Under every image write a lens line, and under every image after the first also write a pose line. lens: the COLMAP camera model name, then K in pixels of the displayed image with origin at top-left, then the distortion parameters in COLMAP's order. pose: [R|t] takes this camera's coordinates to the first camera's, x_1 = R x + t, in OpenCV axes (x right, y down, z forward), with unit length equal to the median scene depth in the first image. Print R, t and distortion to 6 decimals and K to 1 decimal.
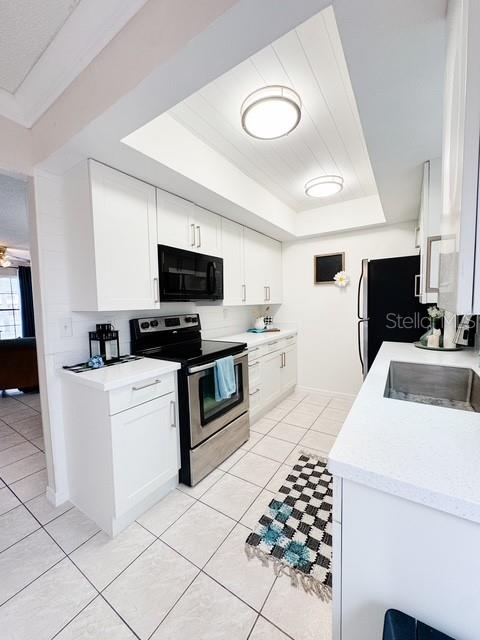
lens RADIAL K [[260.9, 0, 240.0], [0, 260.9, 320.0], [0, 0, 1]] dist [0.010715, -0.000017]
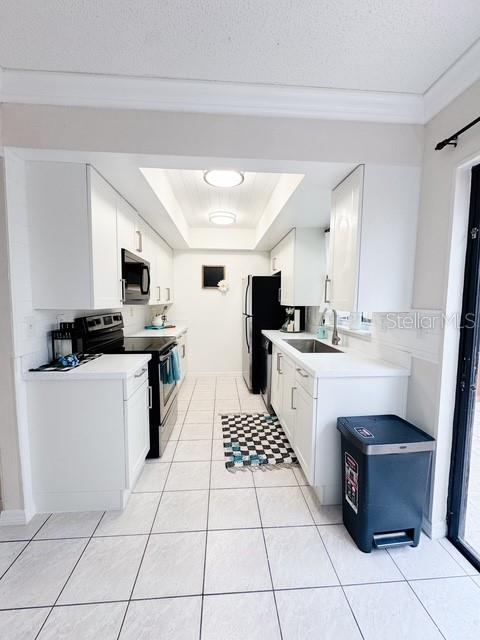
lens RADIAL K [[256.3, 0, 240.0], [0, 256.3, 320.0], [0, 0, 1]] dist [-0.000522, 0.000001]
pose [[0.796039, -0.019995, 0.604914, -0.504280], [0.017064, 0.999798, 0.010592, 0.006142], [-0.605004, 0.001890, 0.796220, -0.125031]]
